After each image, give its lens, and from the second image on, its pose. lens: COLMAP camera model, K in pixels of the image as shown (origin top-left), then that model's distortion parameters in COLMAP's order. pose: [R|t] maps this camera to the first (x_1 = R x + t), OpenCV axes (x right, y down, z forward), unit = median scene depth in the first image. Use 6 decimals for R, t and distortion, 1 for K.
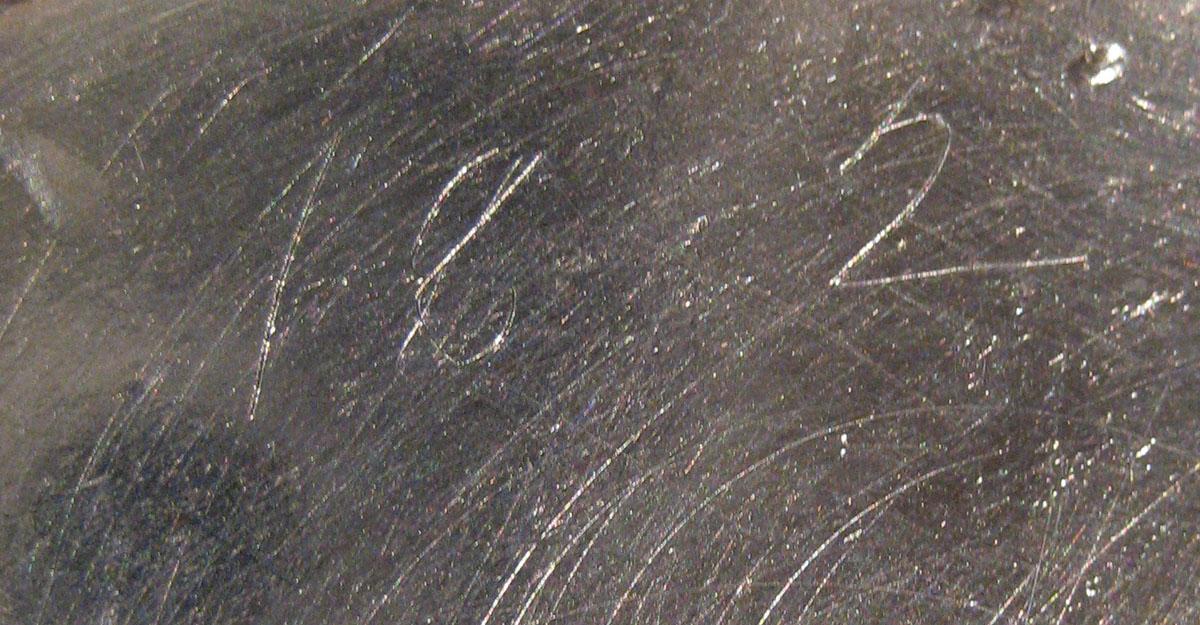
lens RADIAL K [[1289.0, 0, 600.1], [0, 1289.0, 312.2], [0, 0, 1]] dist [-0.069235, 0.000000]
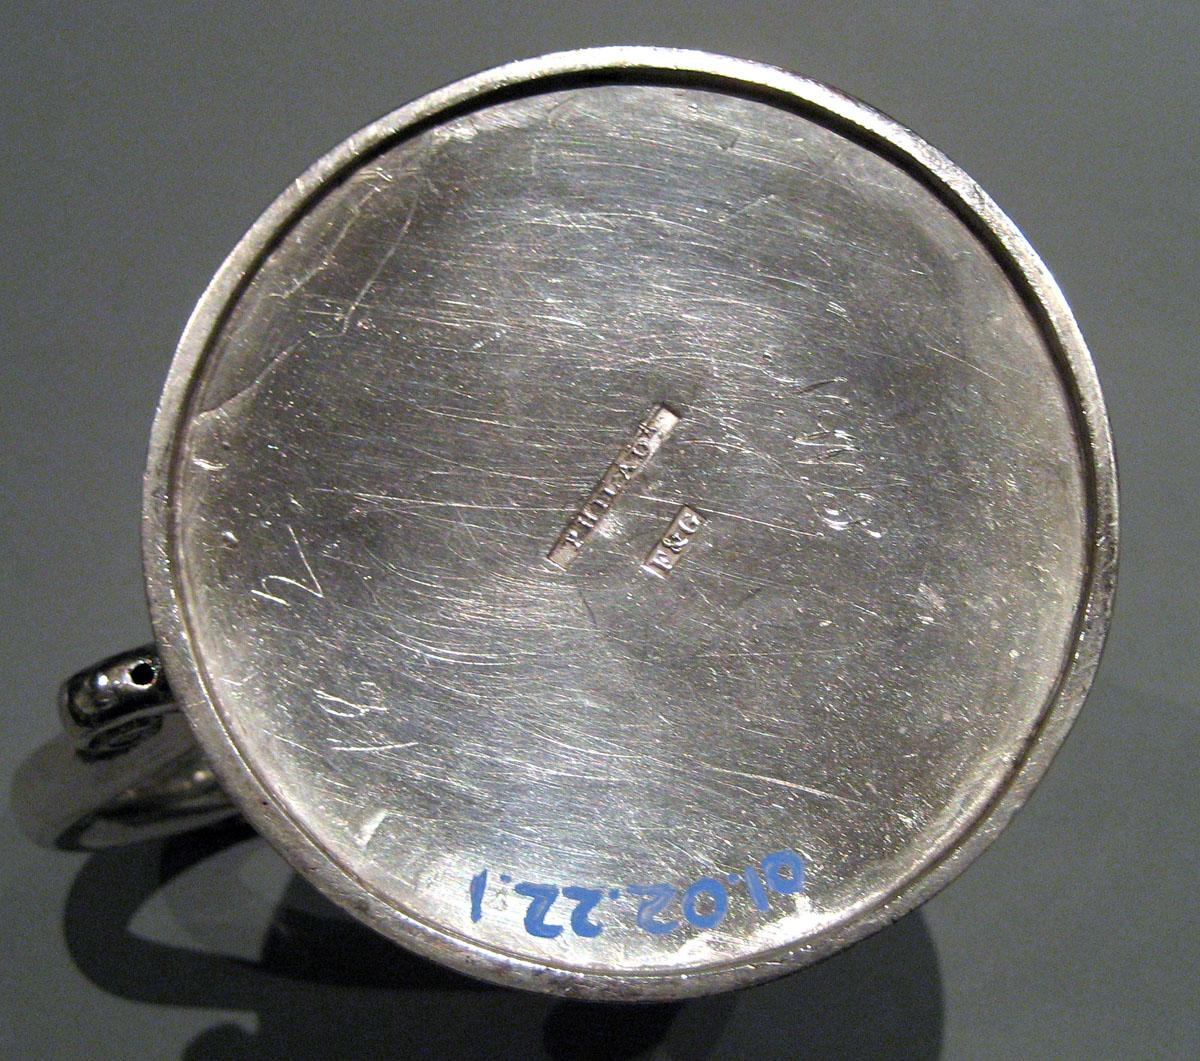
lens RADIAL K [[1294.7, 0, 598.1], [0, 1294.7, 531.3], [0, 0, 1]] dist [0.000446, 0.000000]
pose [[-0.334513, -0.941751, 0.034739, -0.016048], [0.899788, -0.308215, 0.308845, -0.369419], [-0.280148, 0.134570, 0.950478, -2.455152]]
